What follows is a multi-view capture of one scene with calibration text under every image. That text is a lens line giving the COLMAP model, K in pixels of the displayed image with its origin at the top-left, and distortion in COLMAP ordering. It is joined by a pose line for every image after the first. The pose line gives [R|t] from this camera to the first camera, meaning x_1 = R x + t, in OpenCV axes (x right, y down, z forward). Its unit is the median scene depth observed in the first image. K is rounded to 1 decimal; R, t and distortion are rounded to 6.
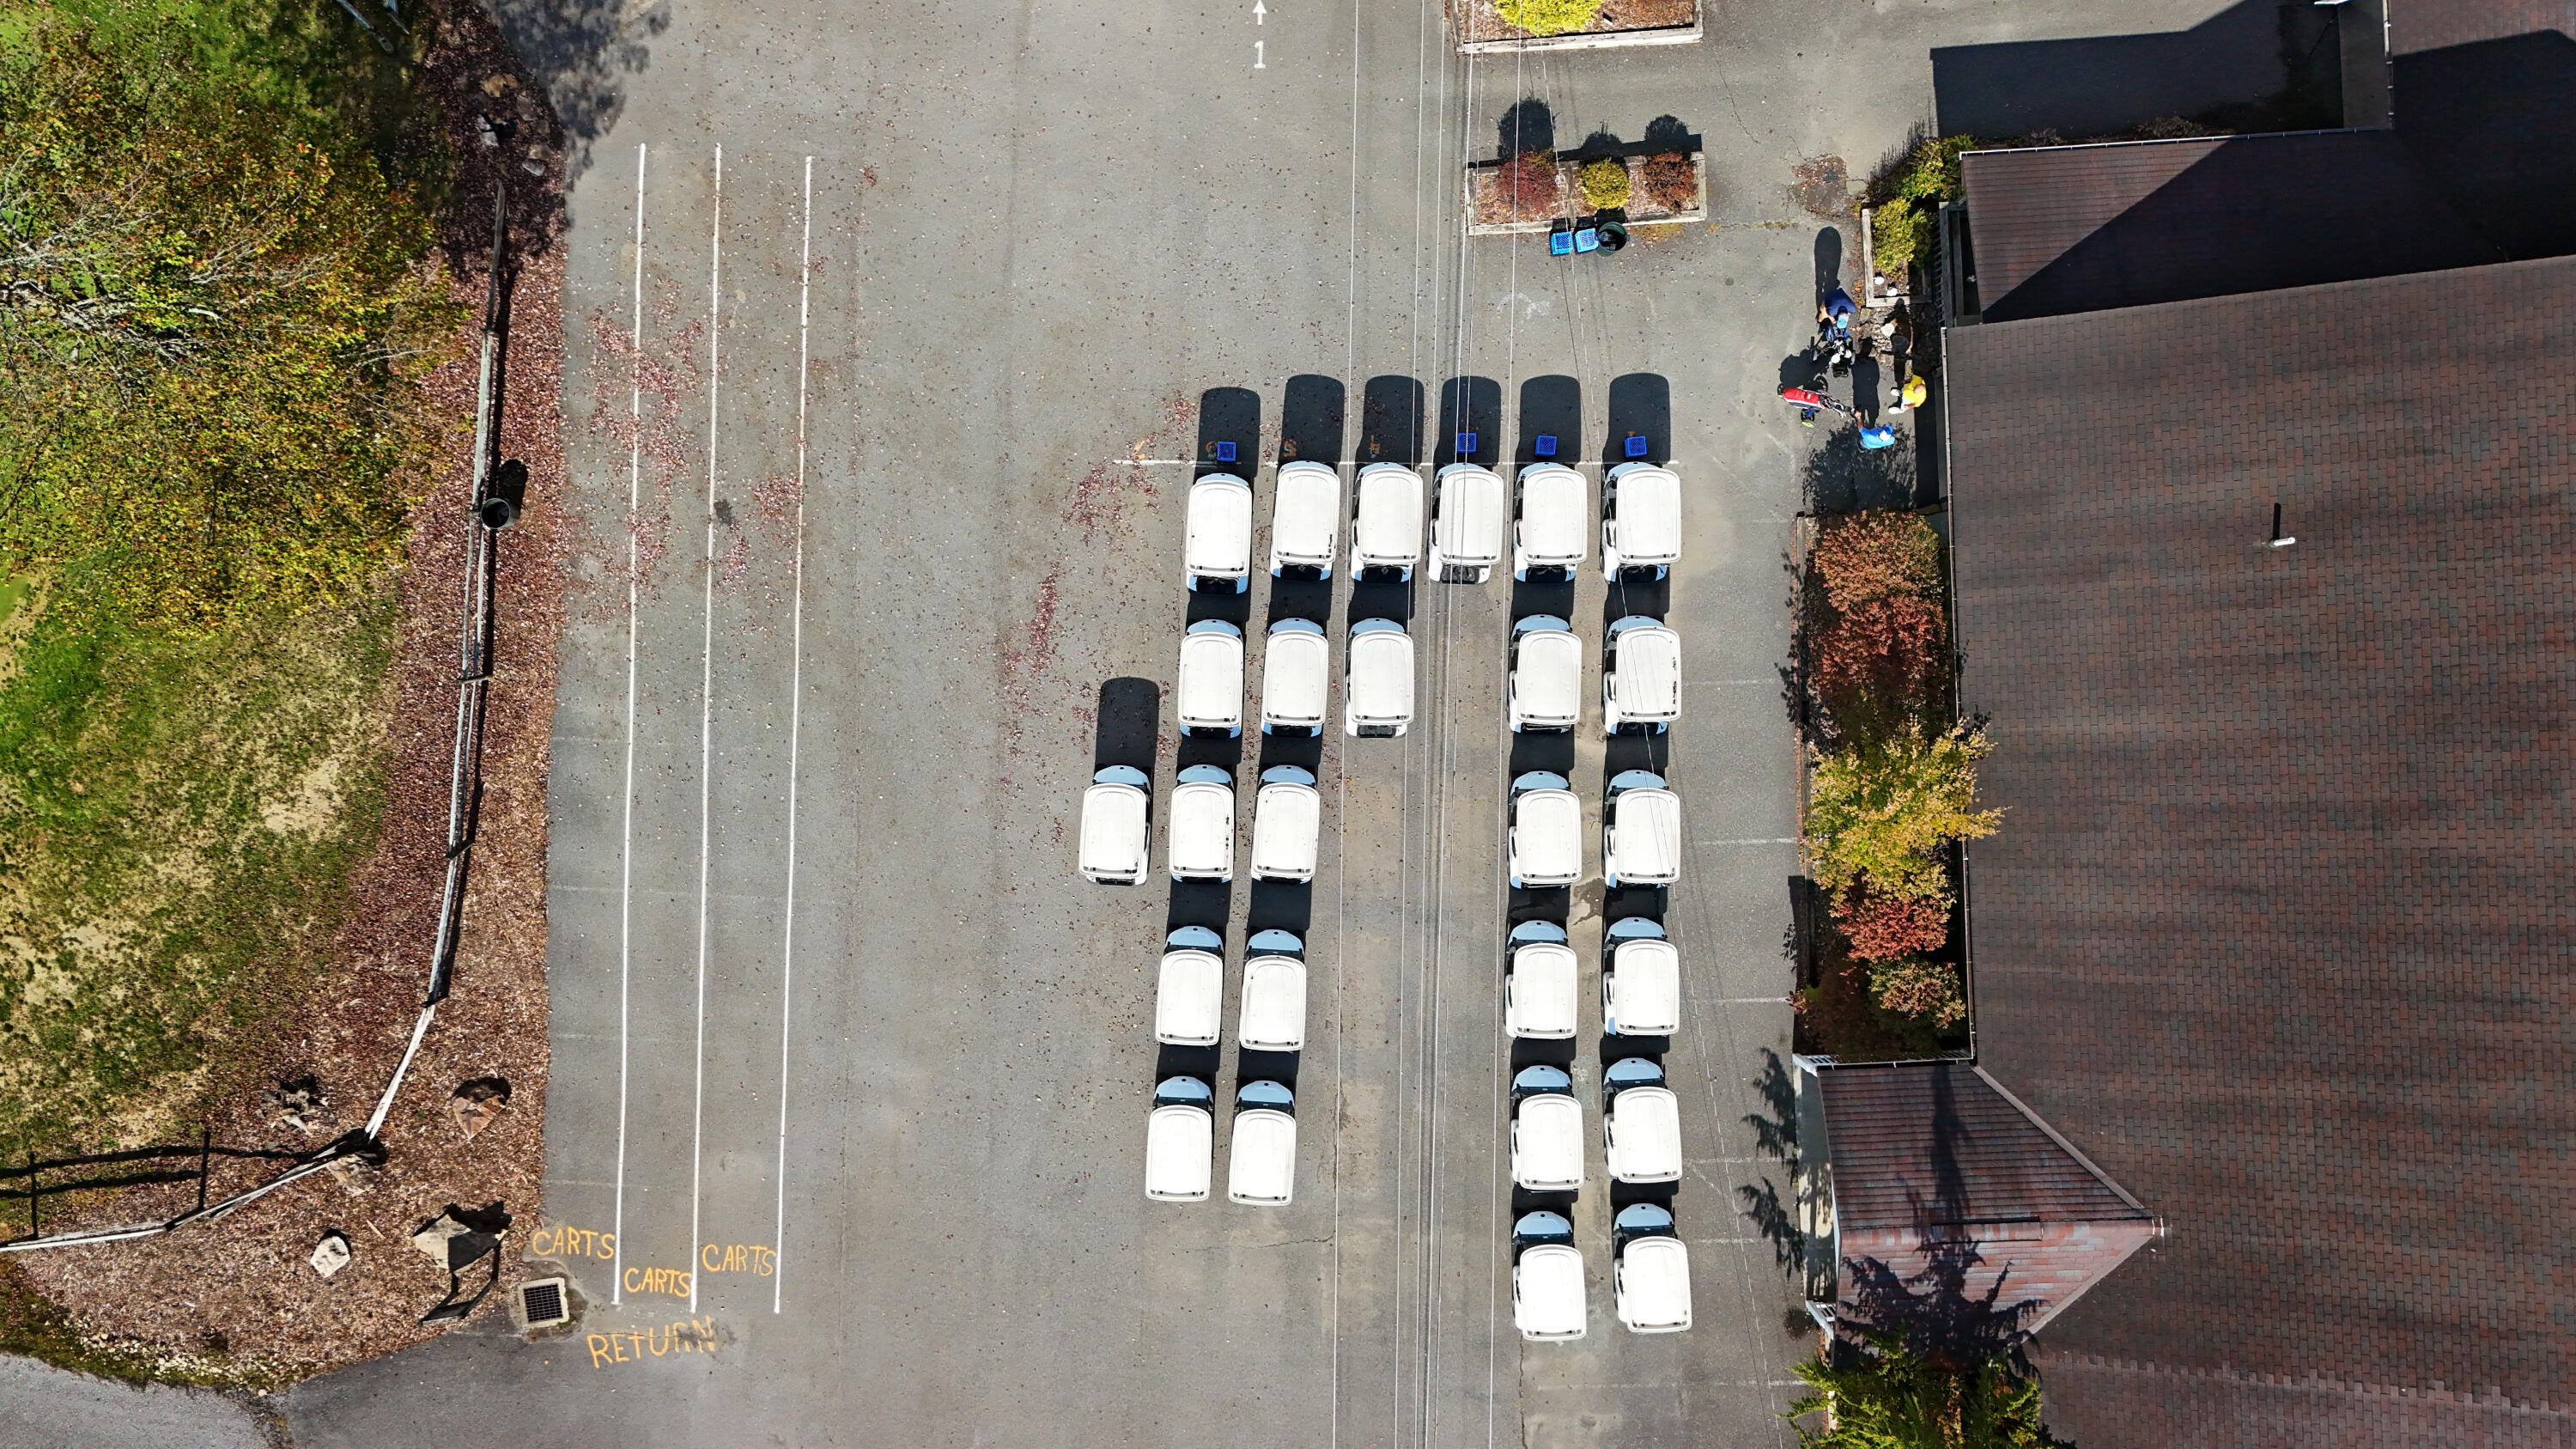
lens RADIAL K [[1918.4, 0, 1288.0], [0, 1918.4, 724.5], [0, 0, 1]] dist [0.097866, -0.078521]
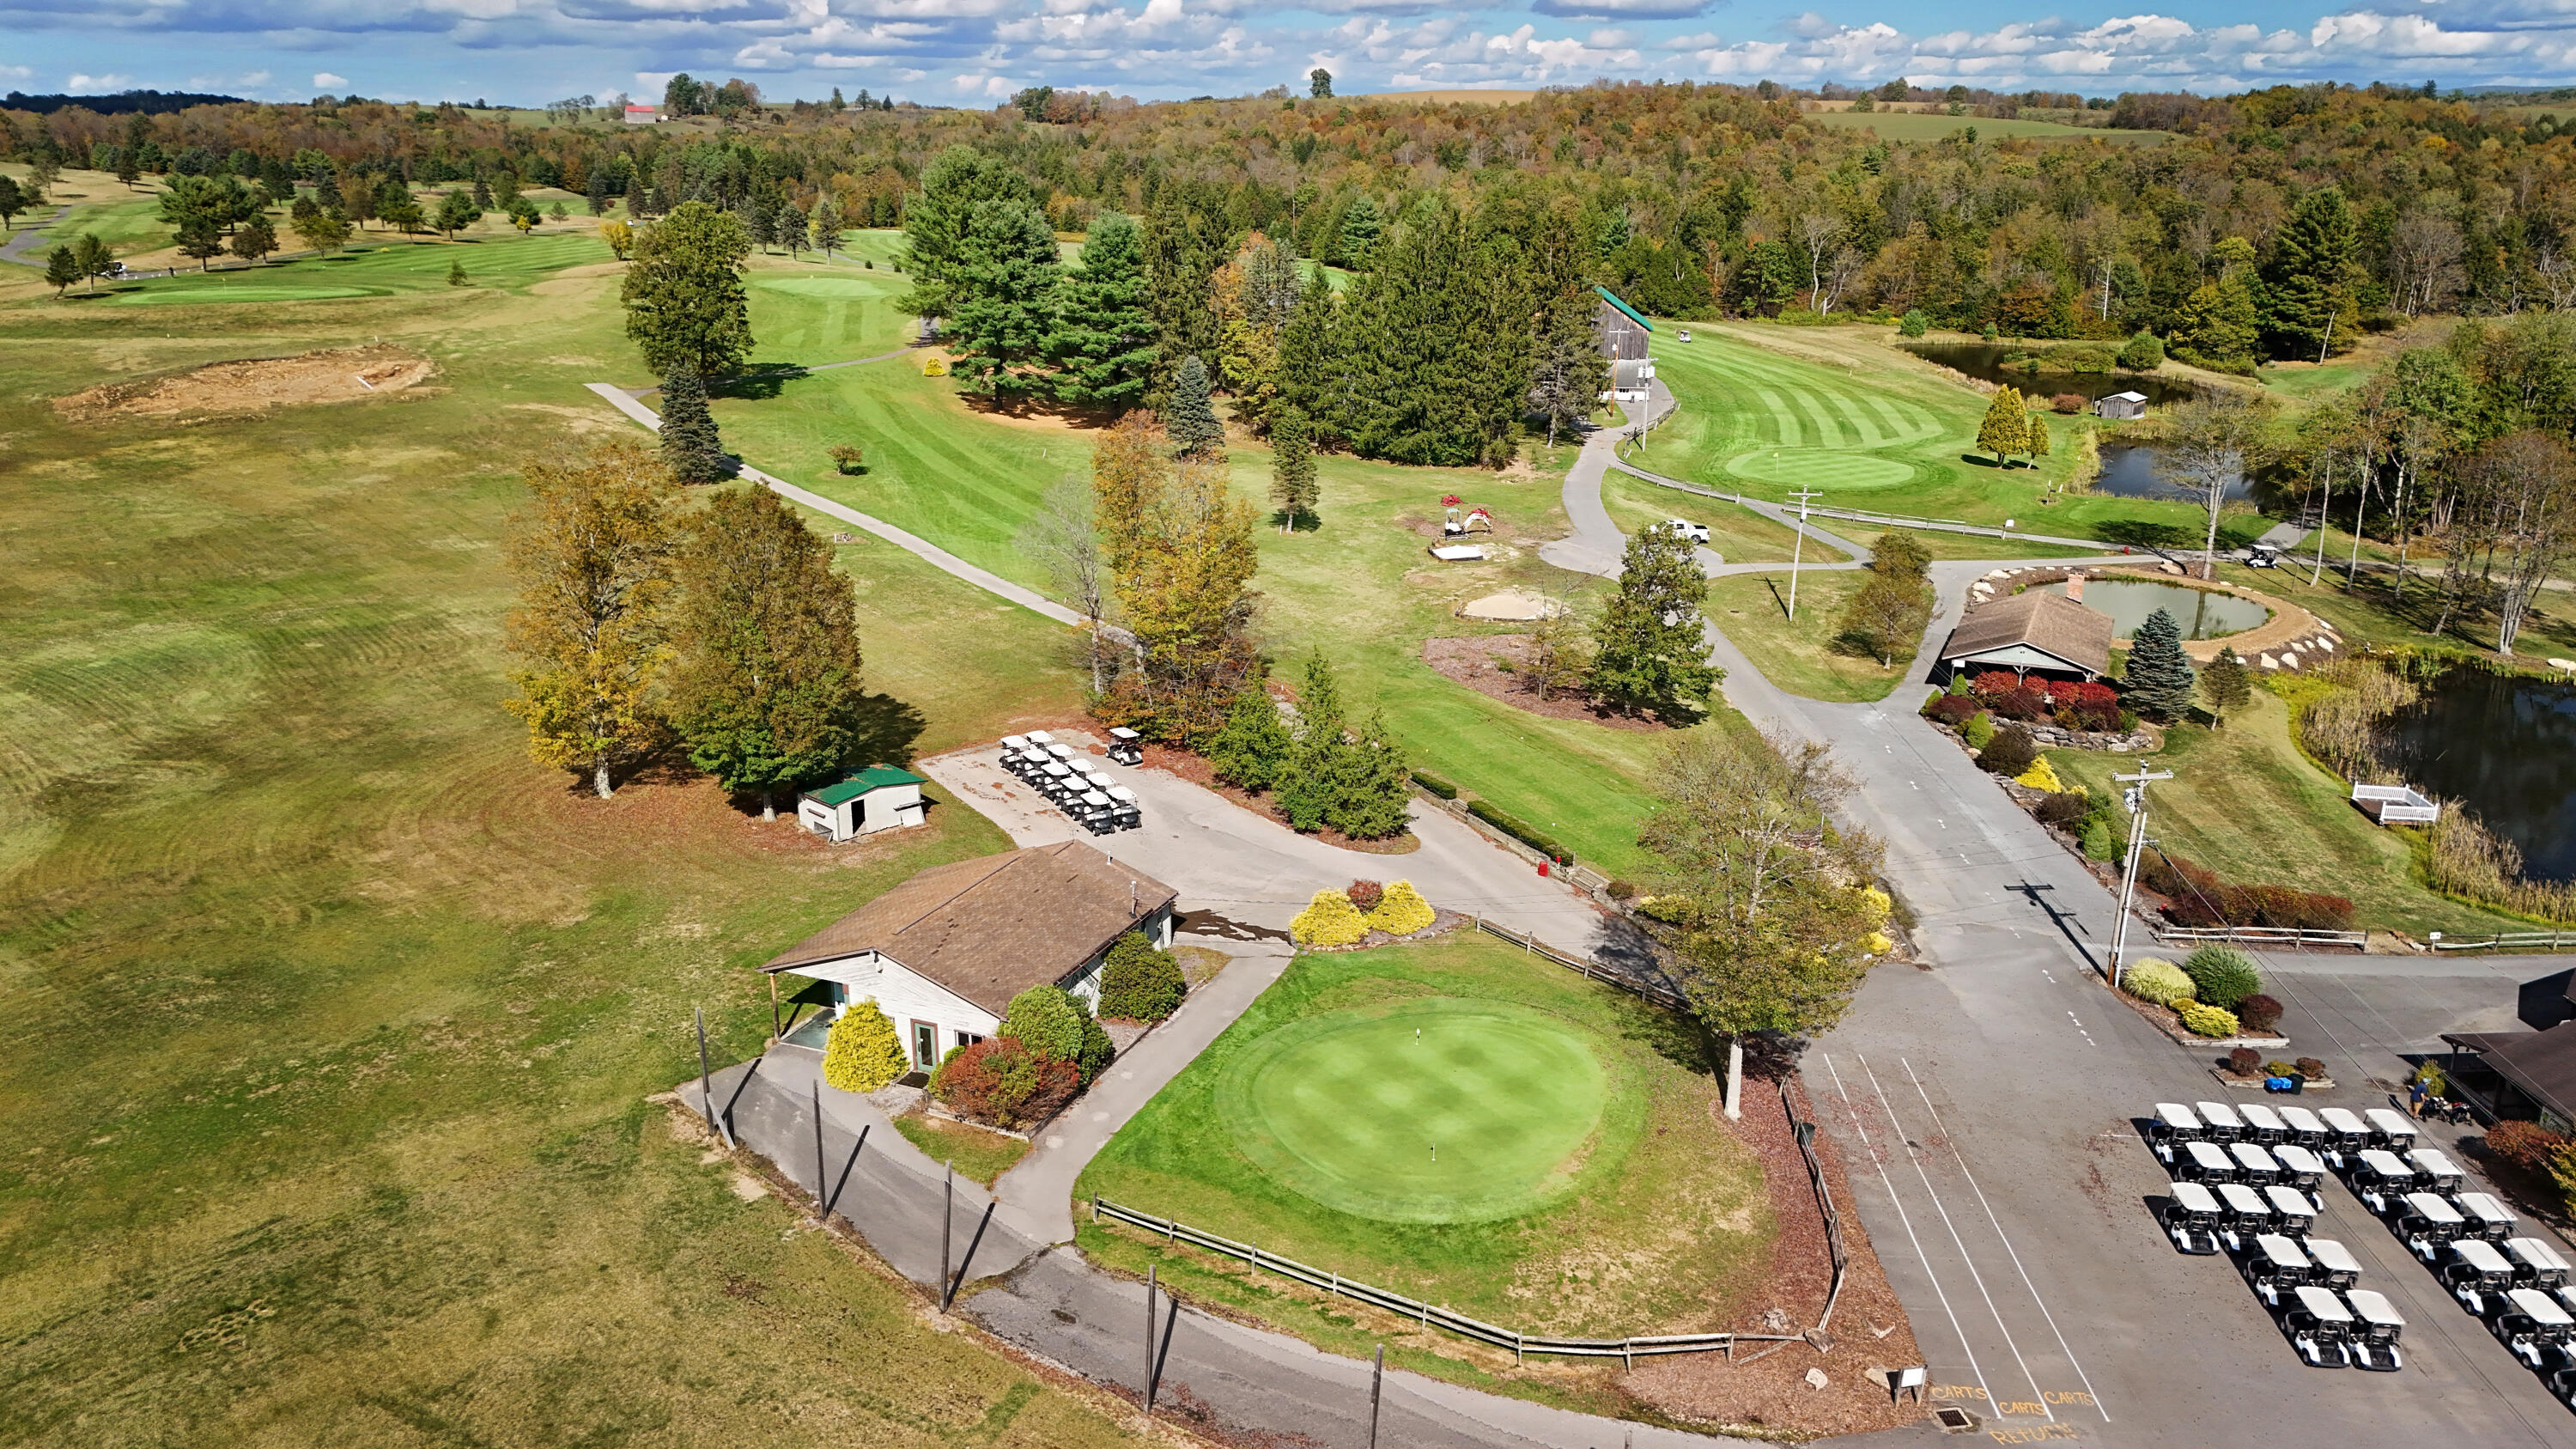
lens RADIAL K [[1918.4, 0, 1288.0], [0, 1918.4, 724.5], [0, 0, 1]] dist [0.097866, -0.078521]
pose [[0.999679, 0.021276, 0.013744, -0.956971], [0.007313, 0.277048, -0.960828, 1.657655], [-0.024250, 0.960620, 0.276804, 0.054366]]
